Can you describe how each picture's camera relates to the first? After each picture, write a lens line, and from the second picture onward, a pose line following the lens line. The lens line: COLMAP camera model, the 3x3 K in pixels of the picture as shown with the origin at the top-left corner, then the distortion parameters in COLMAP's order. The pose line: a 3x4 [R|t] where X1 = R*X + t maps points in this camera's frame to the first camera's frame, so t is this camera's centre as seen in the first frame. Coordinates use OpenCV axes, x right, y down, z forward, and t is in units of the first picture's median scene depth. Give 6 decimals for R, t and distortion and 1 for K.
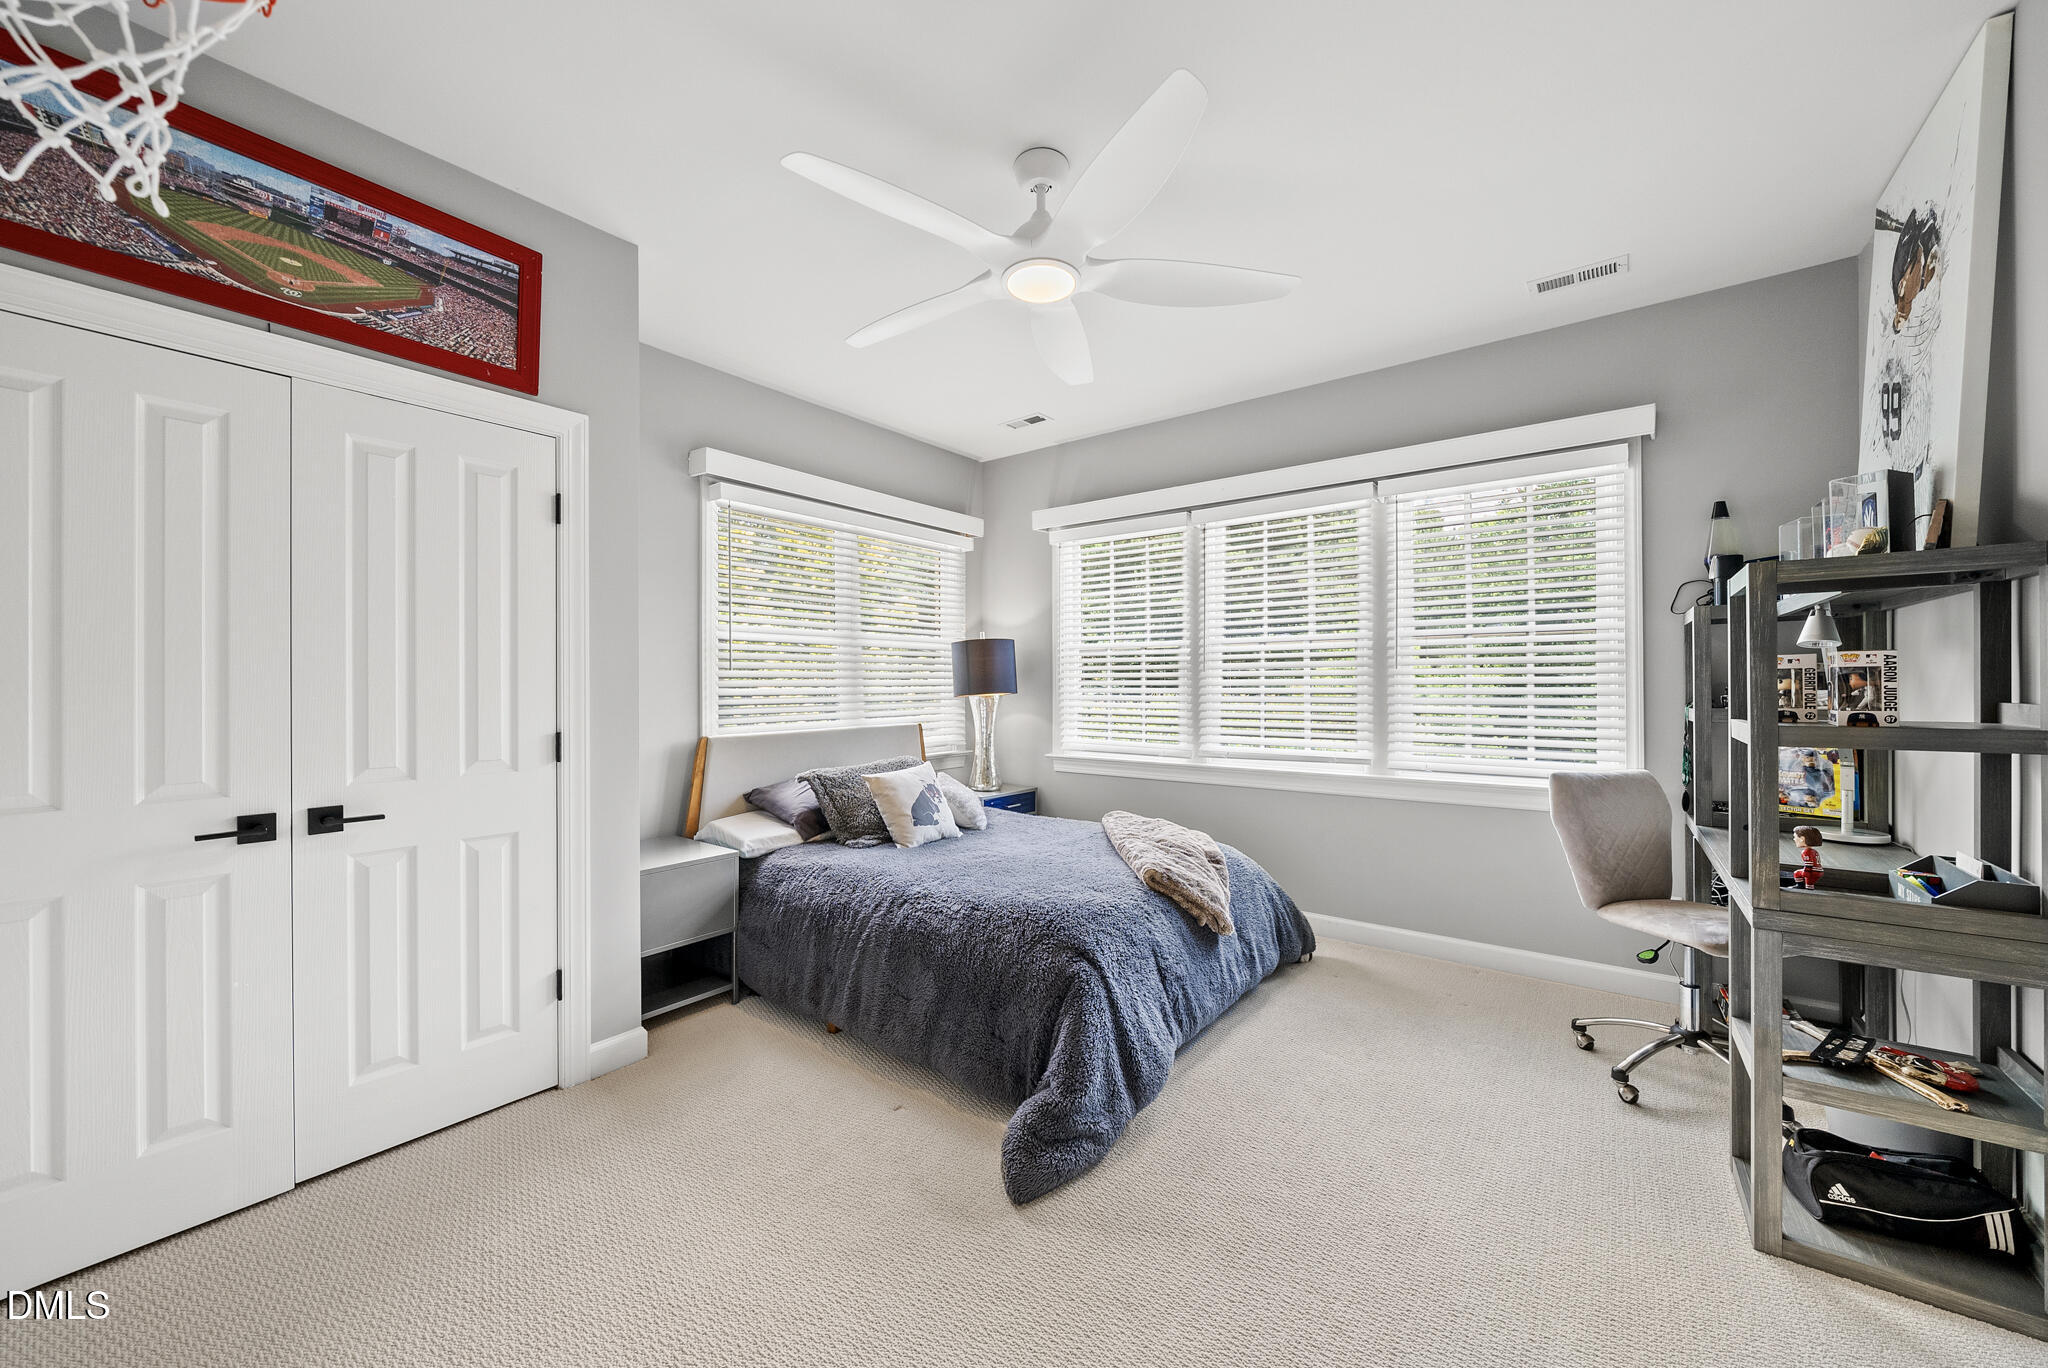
lens RADIAL K [[751.4, 0, 1024.0], [0, 751.4, 684.0], [0, 0, 1]] dist [-0.010881, -0.000038]
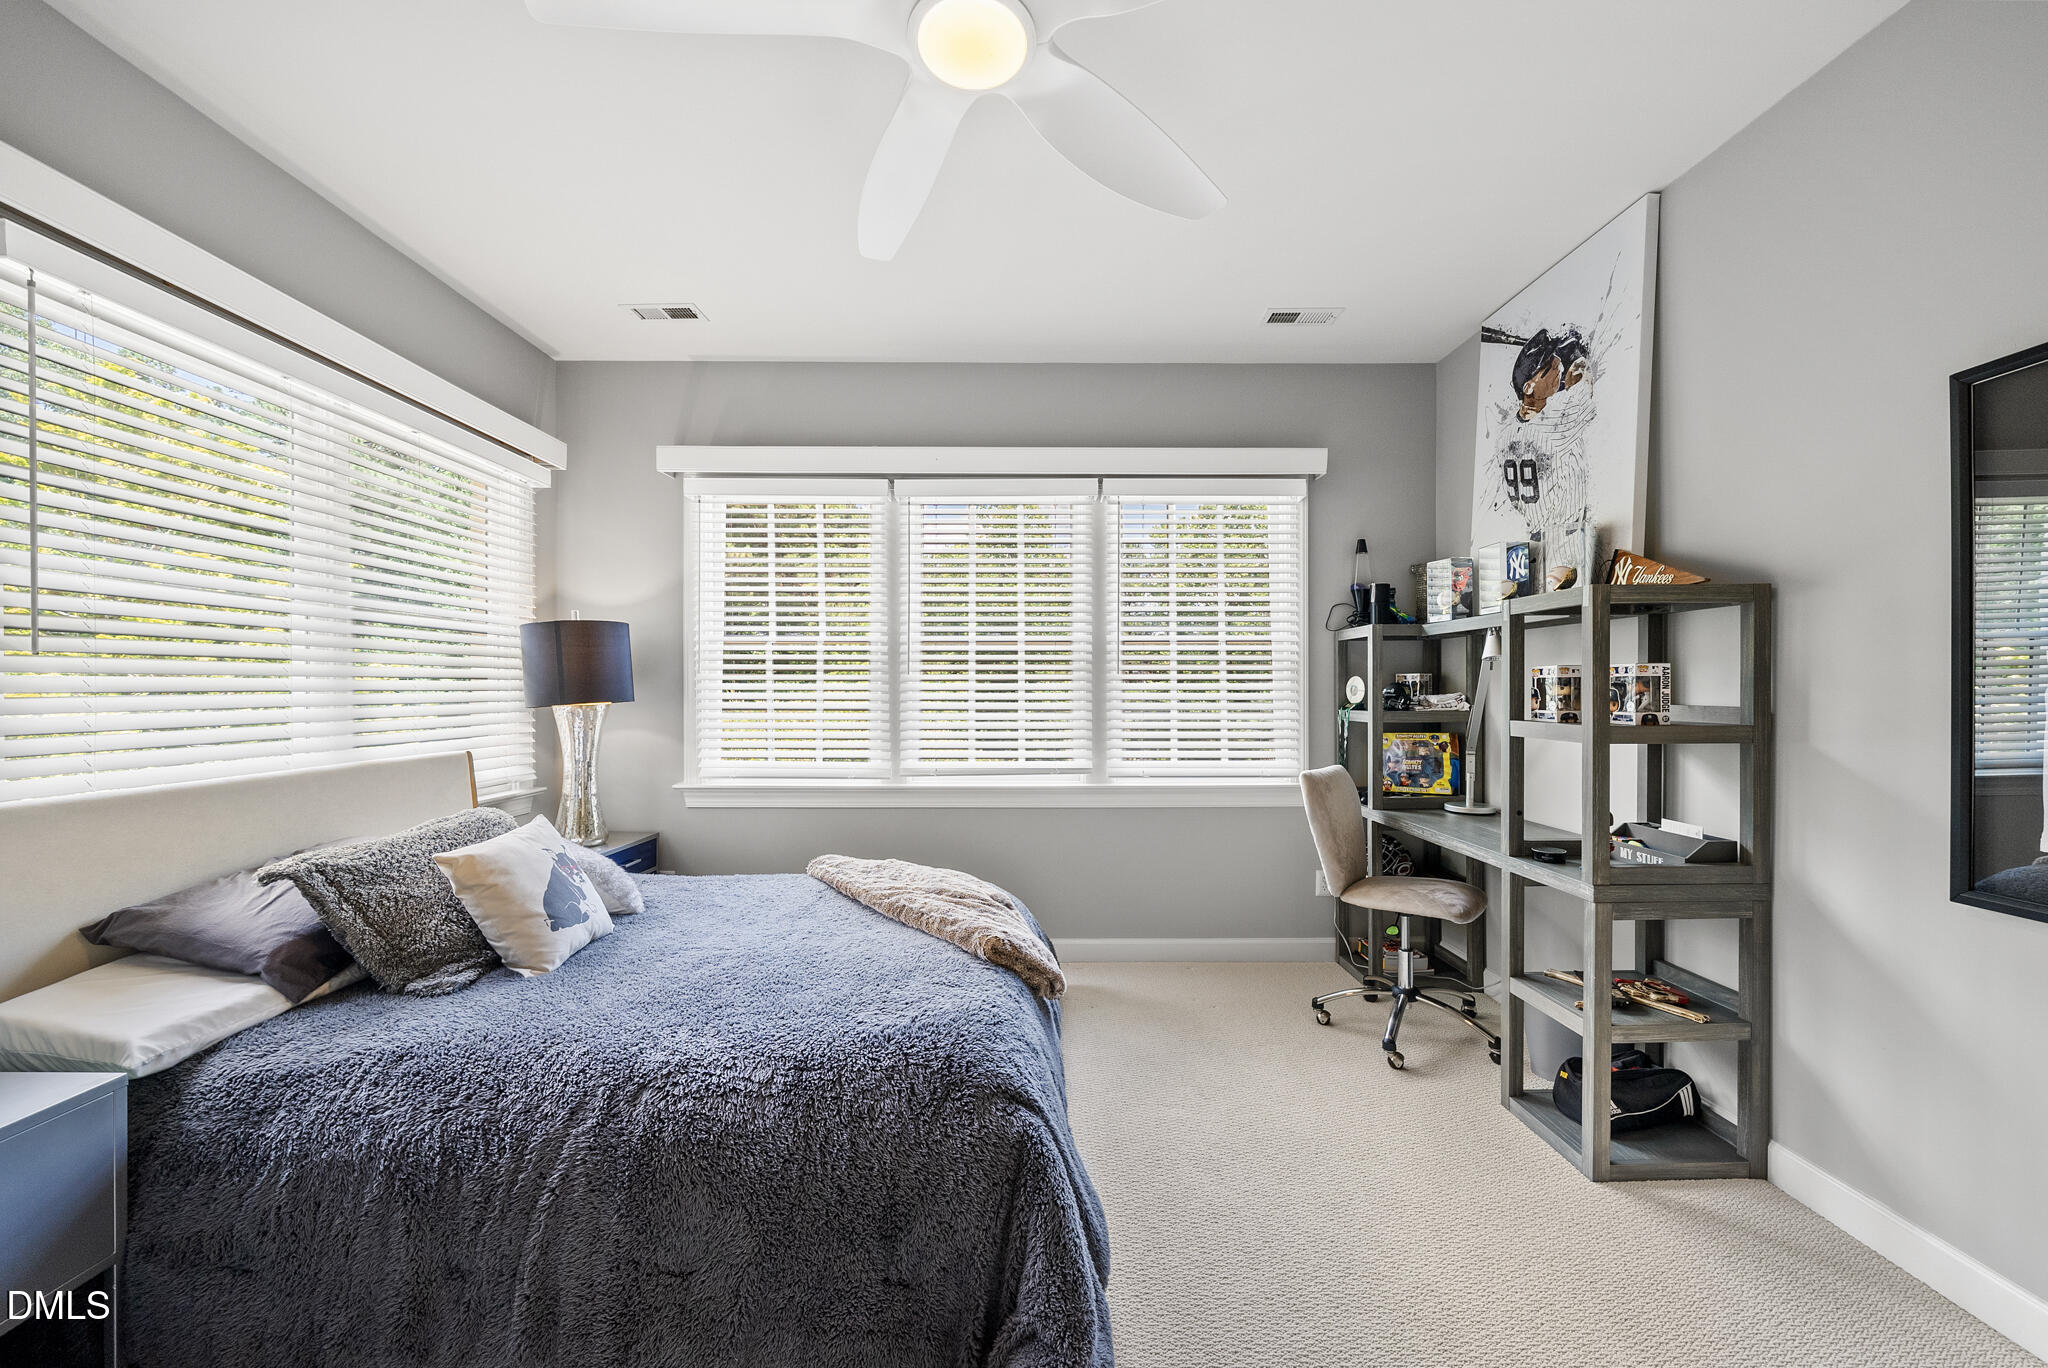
lens RADIAL K [[755.3, 0, 1021.4], [0, 755.3, 692.6], [0, 0, 1]] dist [-0.008702, 0.000028]
pose [[0.789832, 0.000267, 0.613323, -0.223373], [-0.002967, 0.999990, 0.003386, 0.001258], [-0.613316, -0.004495, 0.789825, 0.327768]]
